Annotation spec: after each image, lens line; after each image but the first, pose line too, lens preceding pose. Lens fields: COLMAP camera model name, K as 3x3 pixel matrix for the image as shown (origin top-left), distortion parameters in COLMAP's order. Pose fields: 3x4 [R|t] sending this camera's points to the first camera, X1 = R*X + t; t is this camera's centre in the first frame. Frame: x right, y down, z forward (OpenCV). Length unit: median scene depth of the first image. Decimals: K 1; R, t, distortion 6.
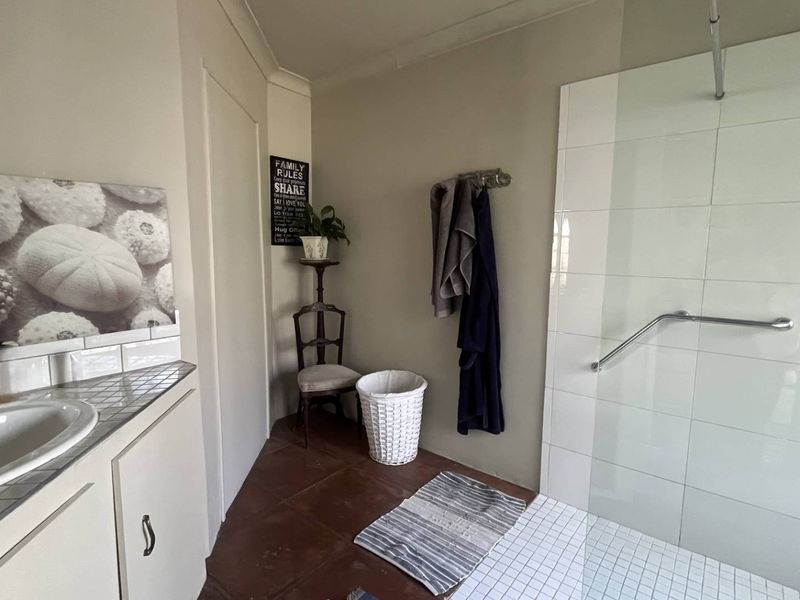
lens RADIAL K [[431.1, 0, 398.5], [0, 431.1, 297.2], [0, 0, 1]] dist [-0.003170, -0.000686]
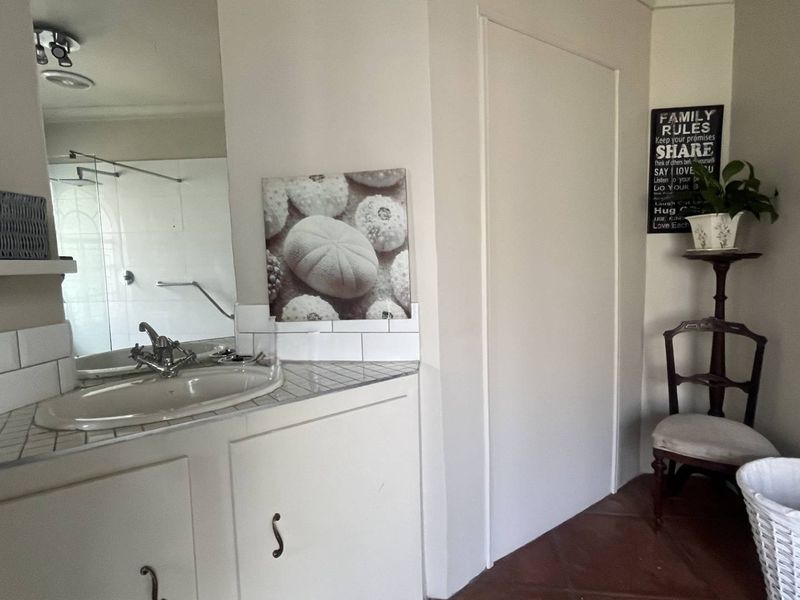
lens RADIAL K [[431.1, 0, 398.5], [0, 431.1, 297.2], [0, 0, 1]] dist [-0.003170, -0.000686]
pose [[0.508892, 0.050210, -0.859365, 0.242657], [-0.067151, 0.997571, 0.018521, 0.002928], [0.858207, 0.048282, 0.511027, 0.541925]]
